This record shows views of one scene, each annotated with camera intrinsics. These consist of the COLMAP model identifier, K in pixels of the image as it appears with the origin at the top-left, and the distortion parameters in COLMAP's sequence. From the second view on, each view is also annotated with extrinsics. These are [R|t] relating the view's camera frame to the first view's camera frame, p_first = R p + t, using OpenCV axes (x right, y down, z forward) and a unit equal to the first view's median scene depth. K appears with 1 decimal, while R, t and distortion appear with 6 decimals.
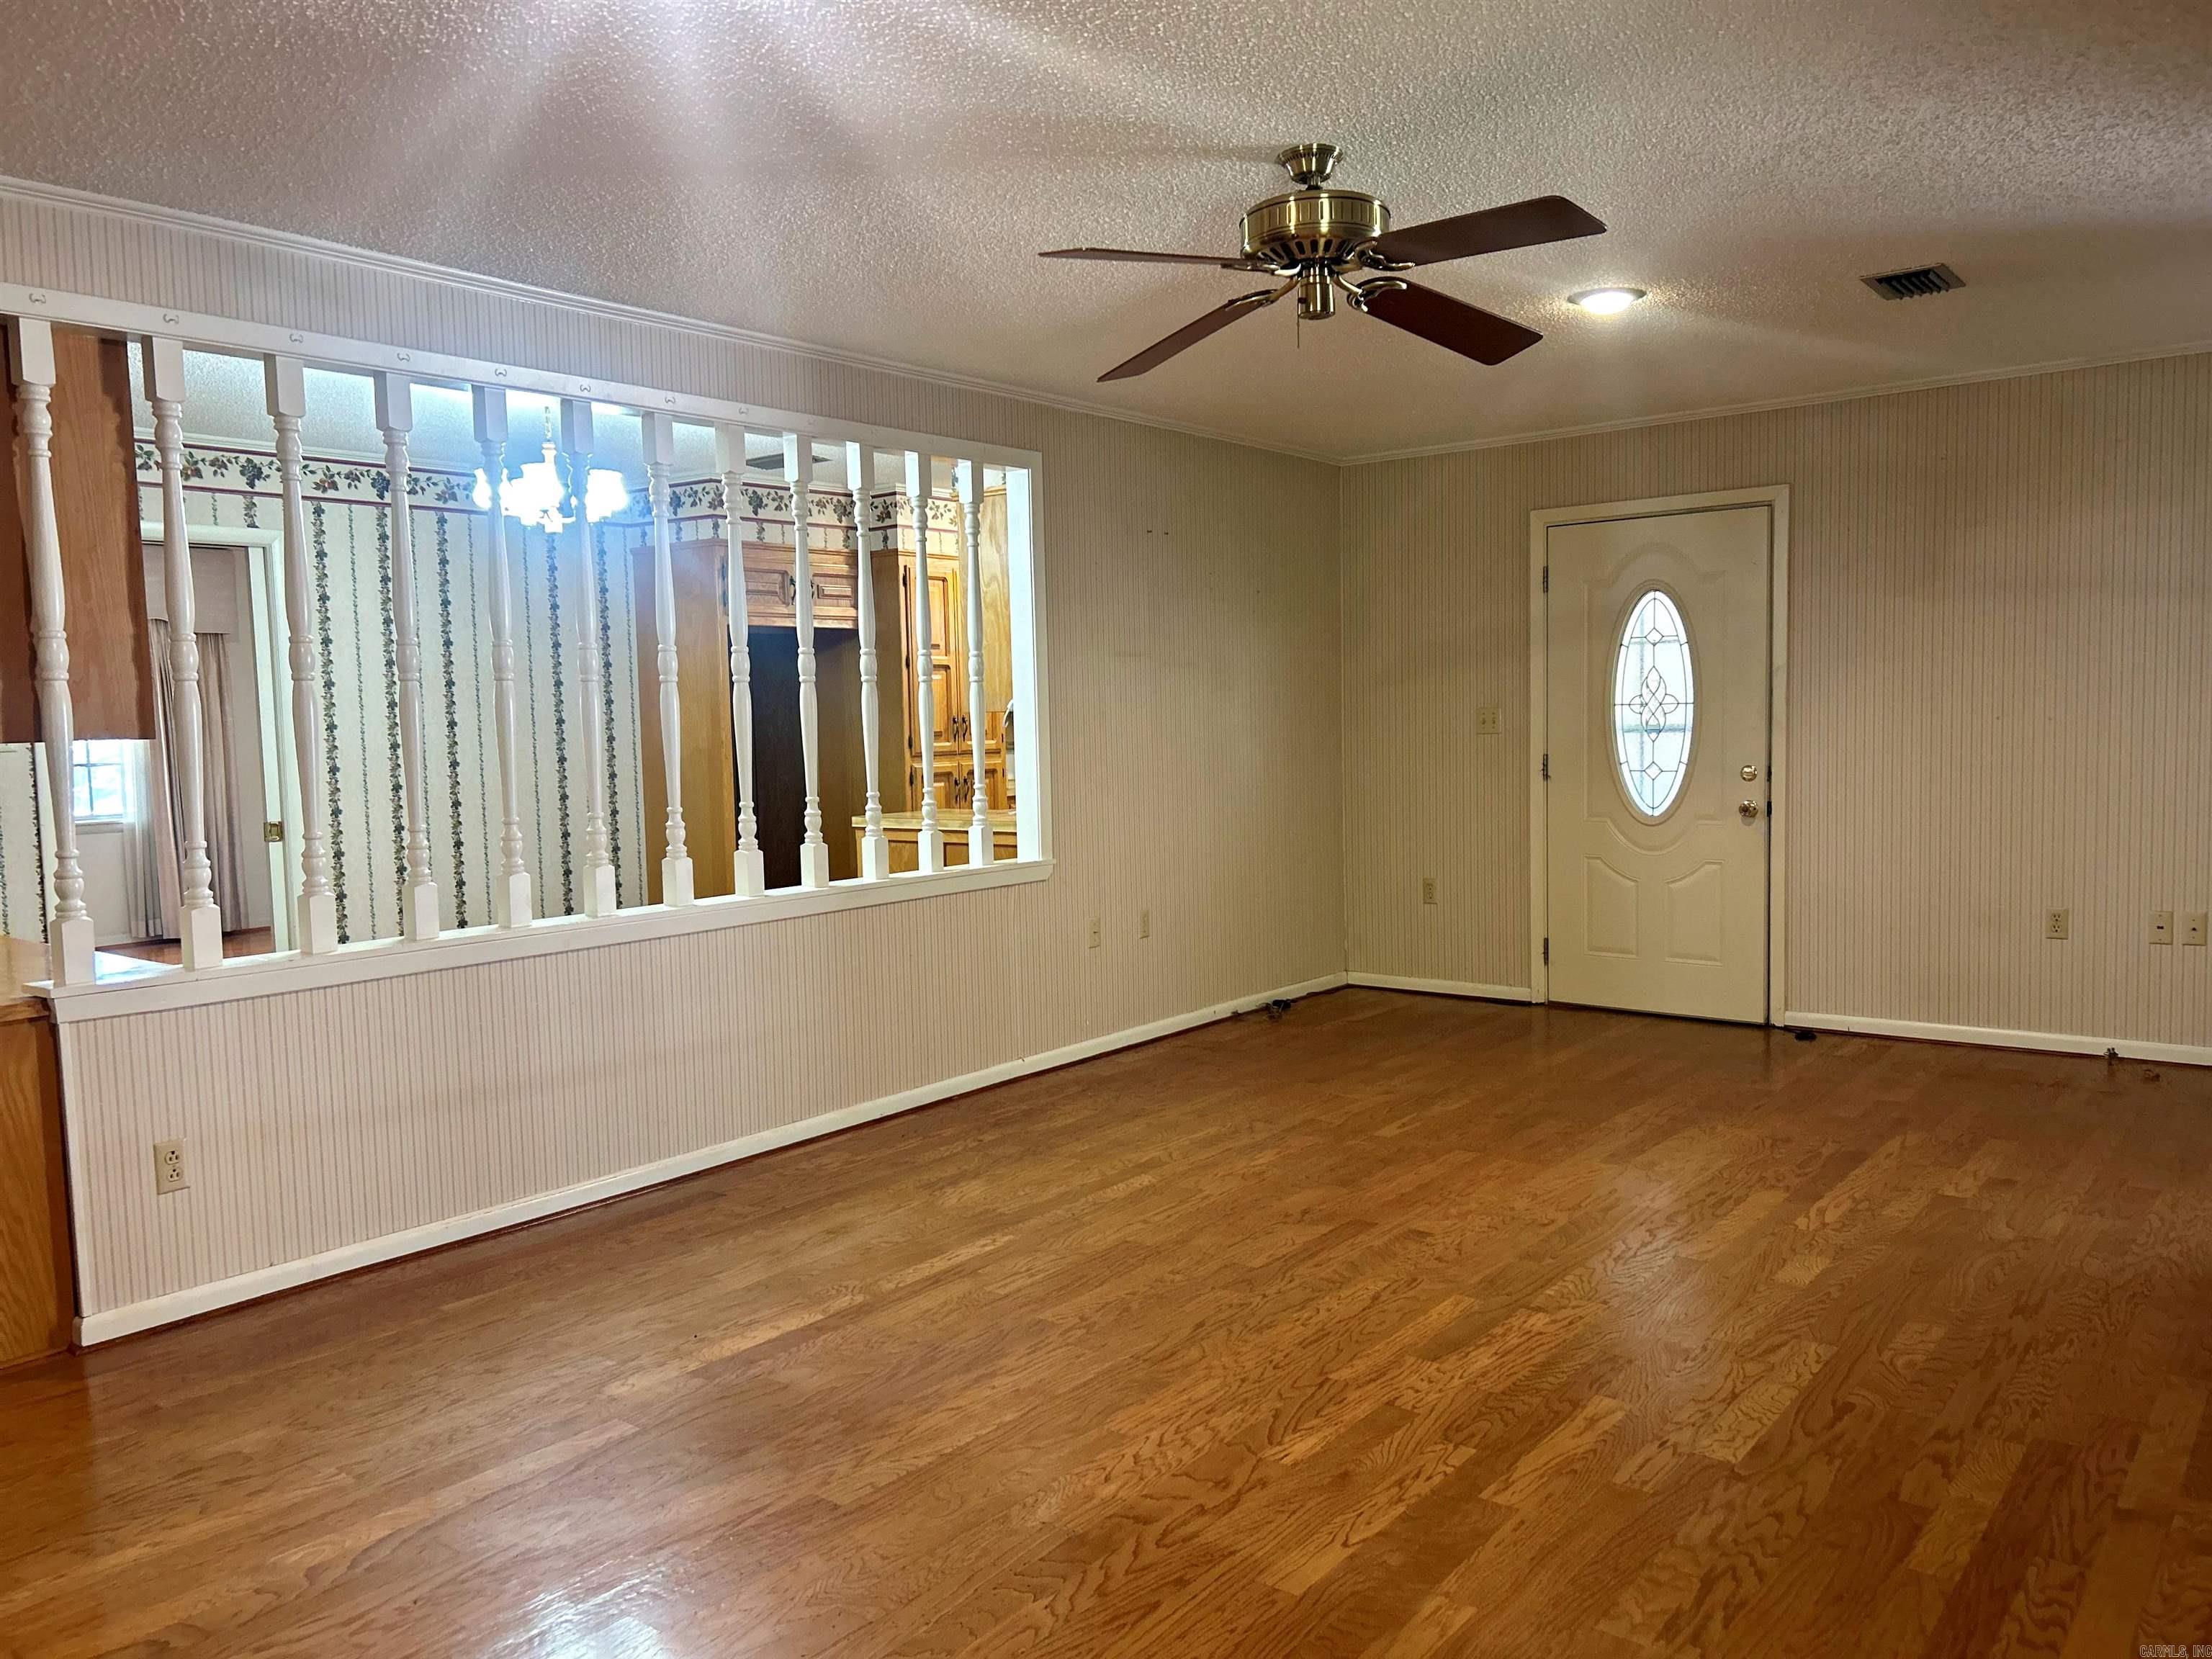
lens RADIAL K [[1666.2, 0, 1109.1], [0, 1666.2, 843.4], [0, 0, 1]] dist [0.065008, -0.075798]
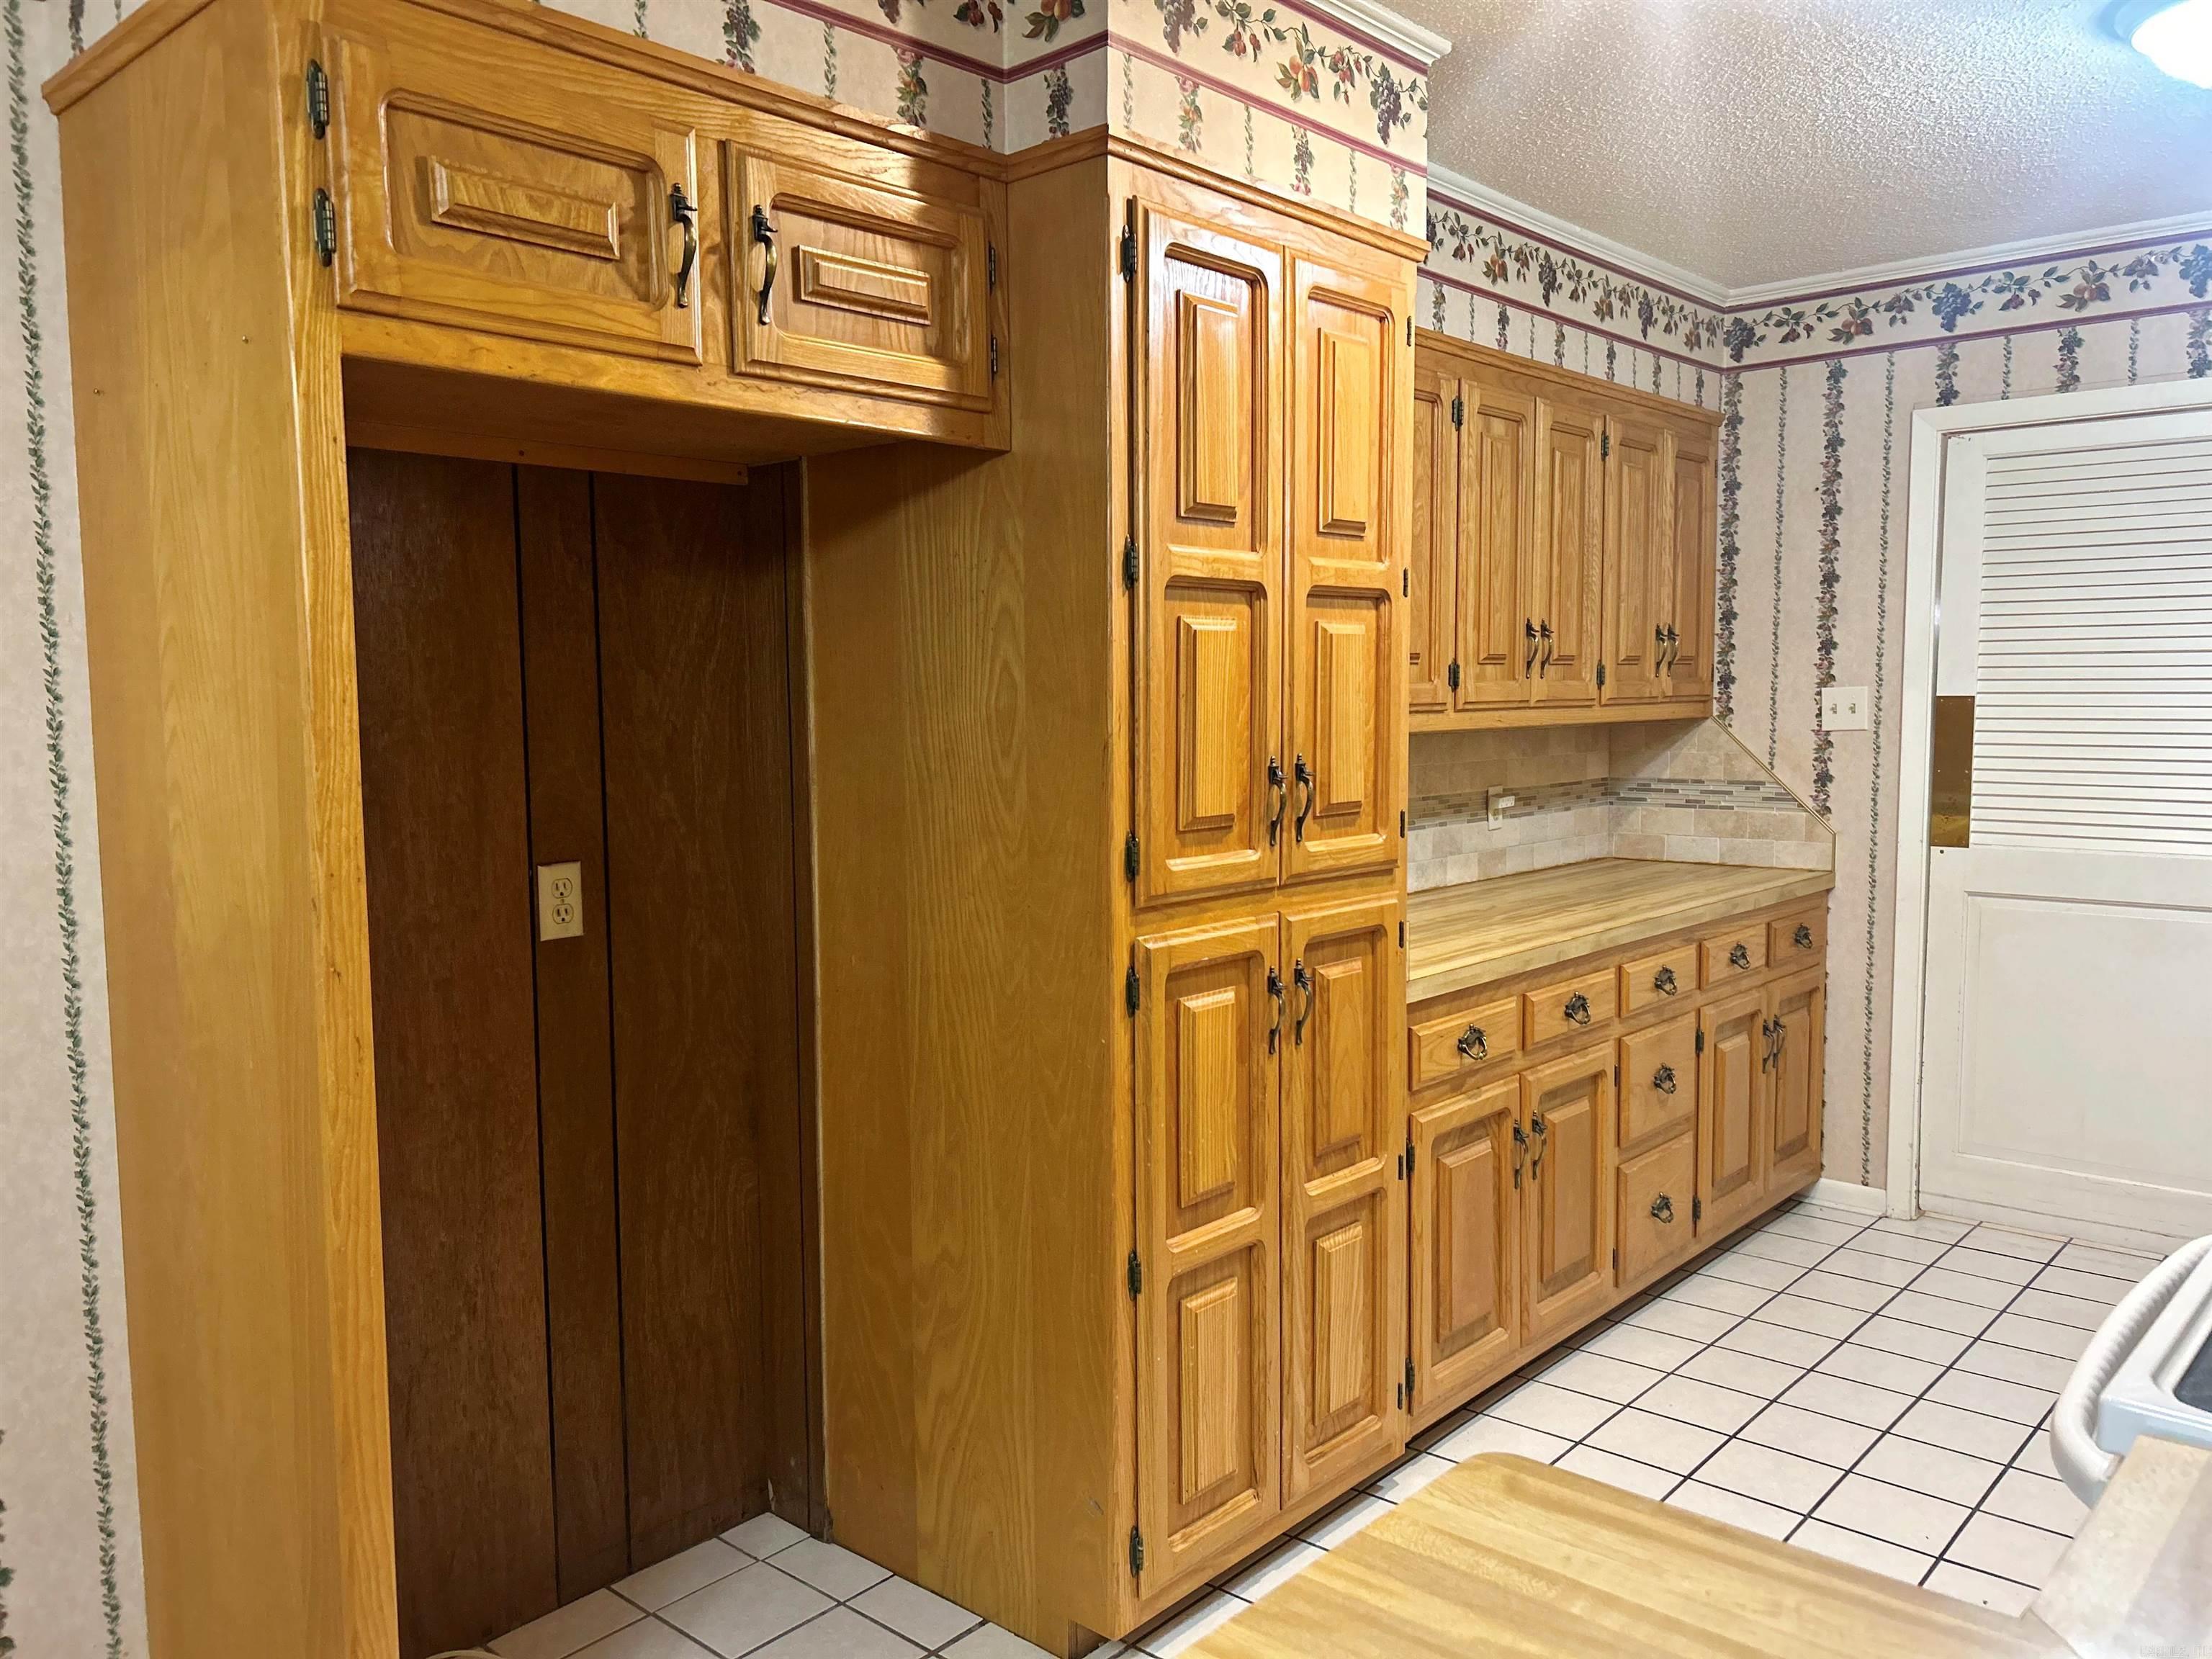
lens RADIAL K [[1666.2, 0, 1087.6], [0, 1666.2, 844.1], [0, 0, 1]] dist [0.065008, -0.075798]
pose [[0.997964, 0.015849, -0.061780, -0.196966], [-0.015412, 0.999853, 0.007537, -0.117084], [0.061890, -0.006569, 0.998061, 1.304070]]
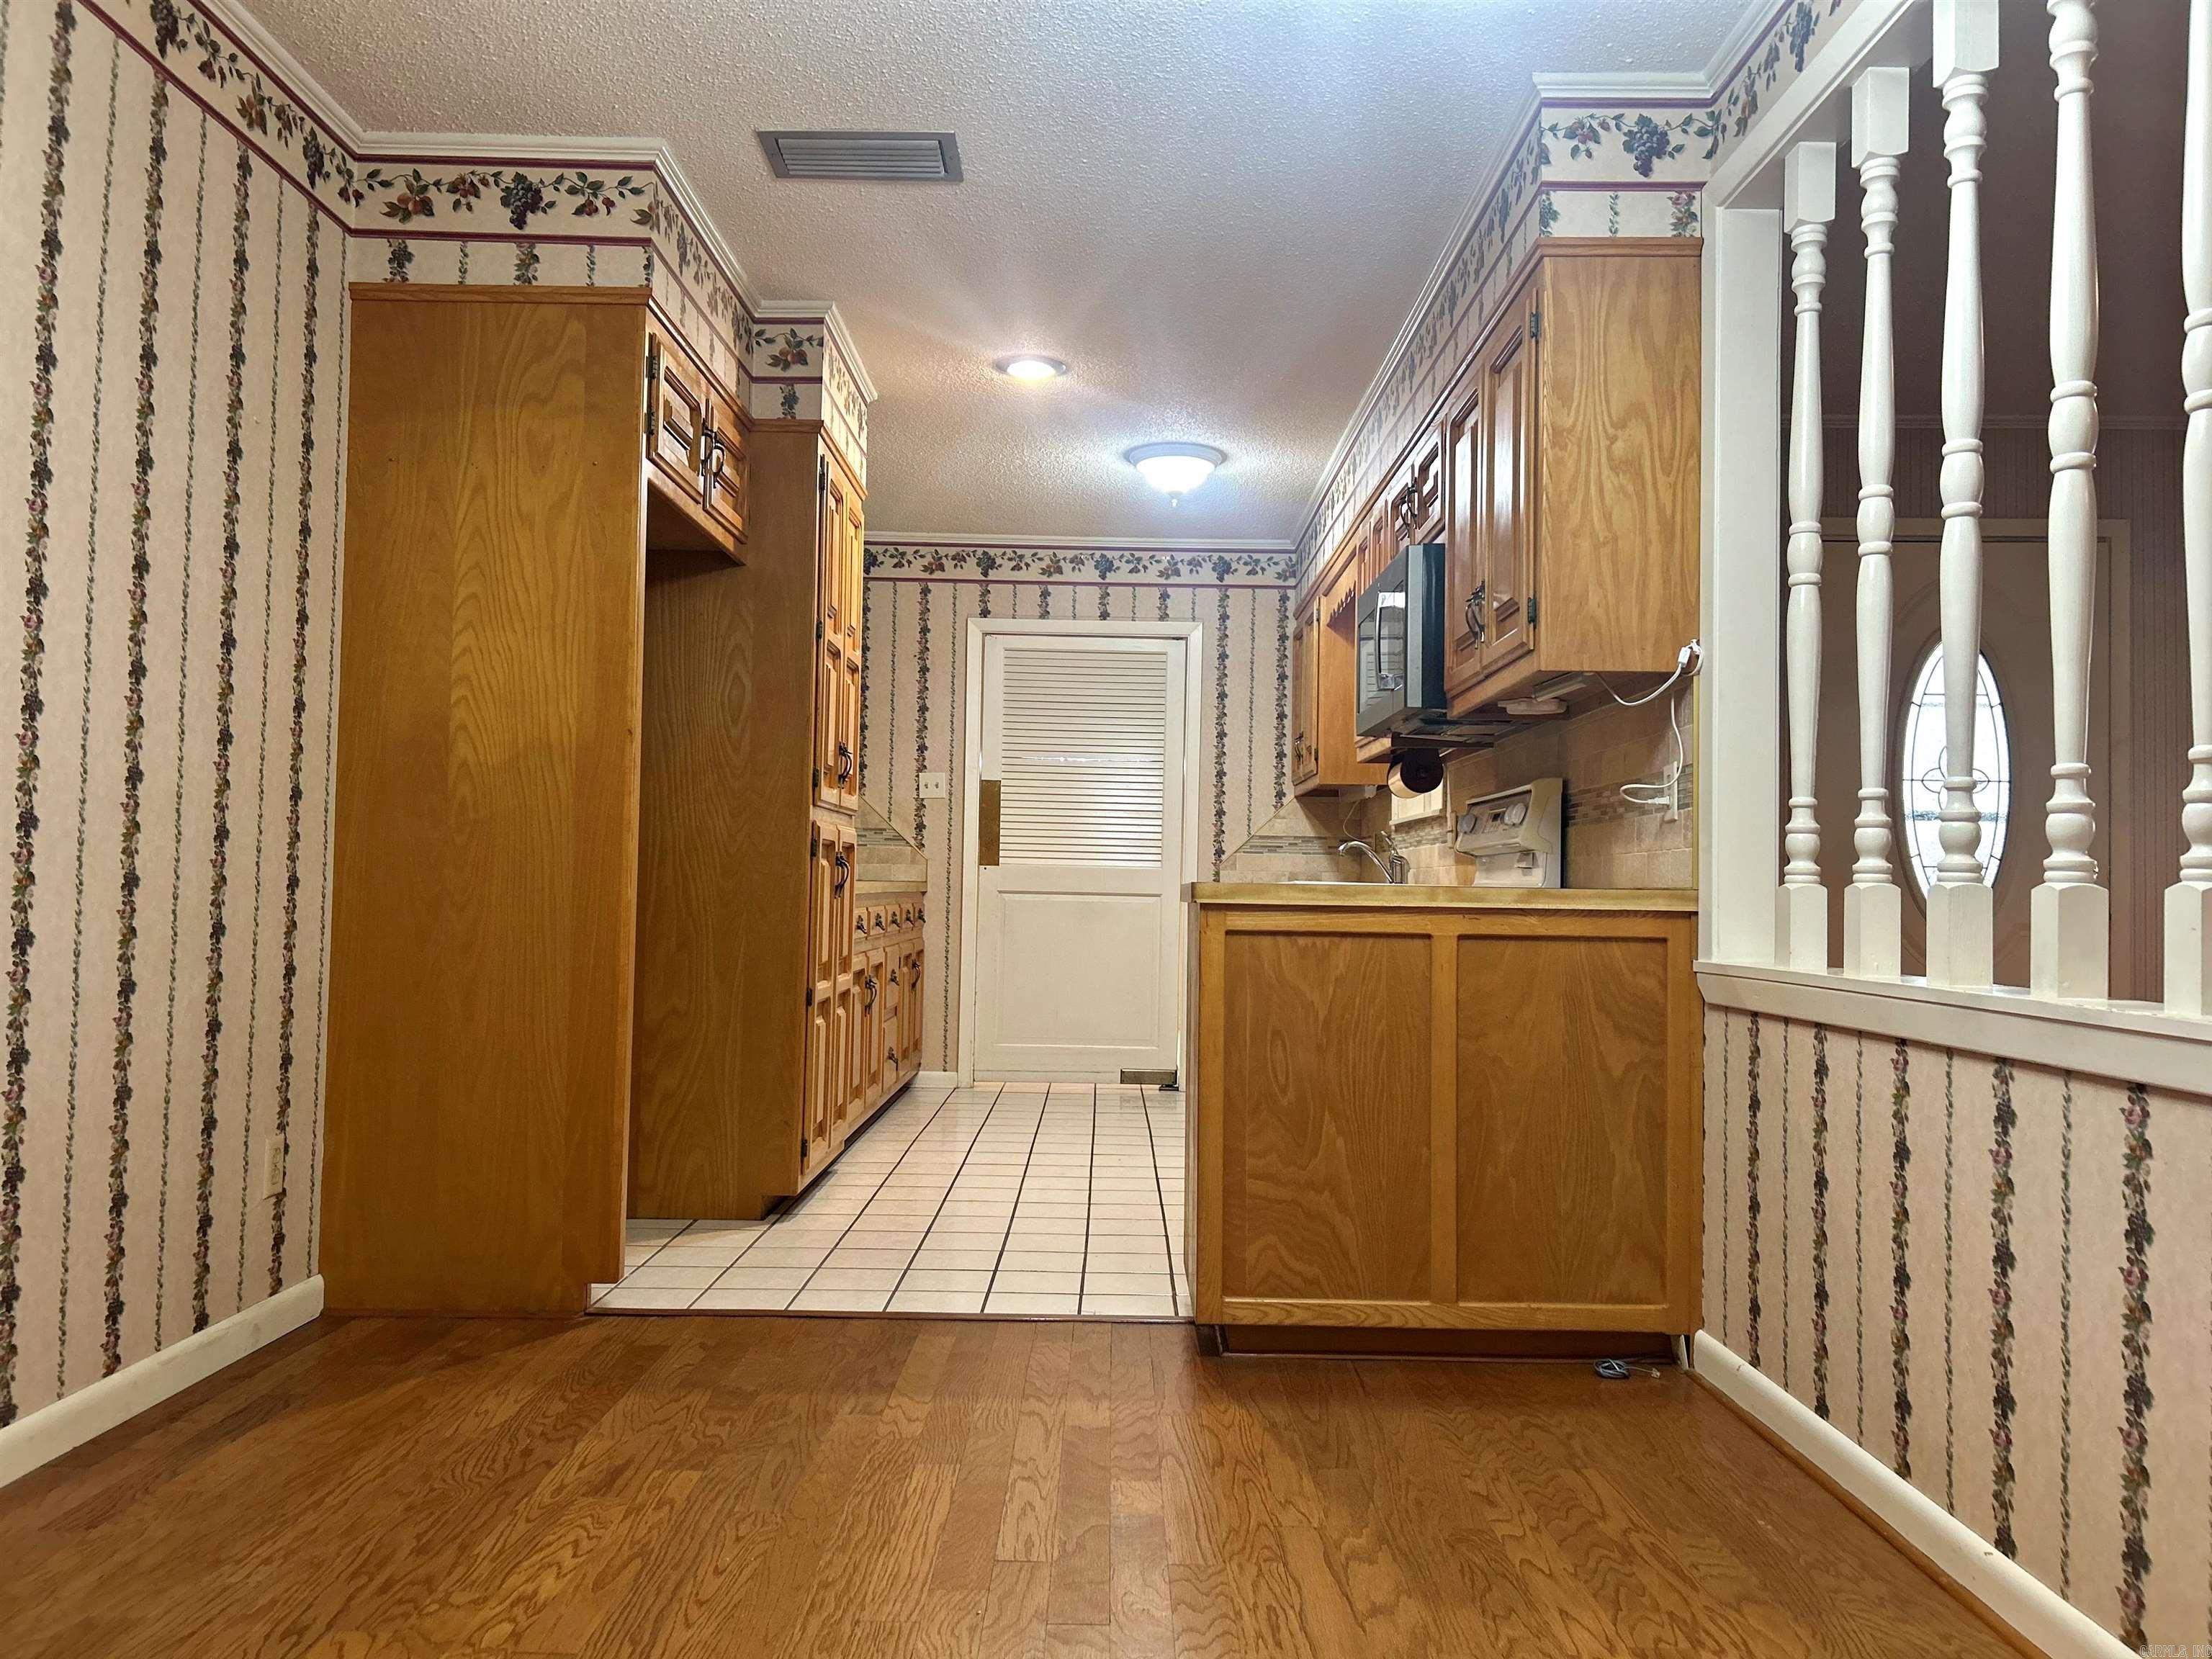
lens RADIAL K [[1666.2, 0, 1112.8], [0, 1666.2, 833.4], [0, 0, 1]] dist [0.065008, -0.075798]
pose [[0.784163, 0.058081, 0.617831, -0.670783], [0.015394, 0.993483, -0.112932, 0.033178], [-0.620364, 0.098068, 0.778159, 0.943544]]
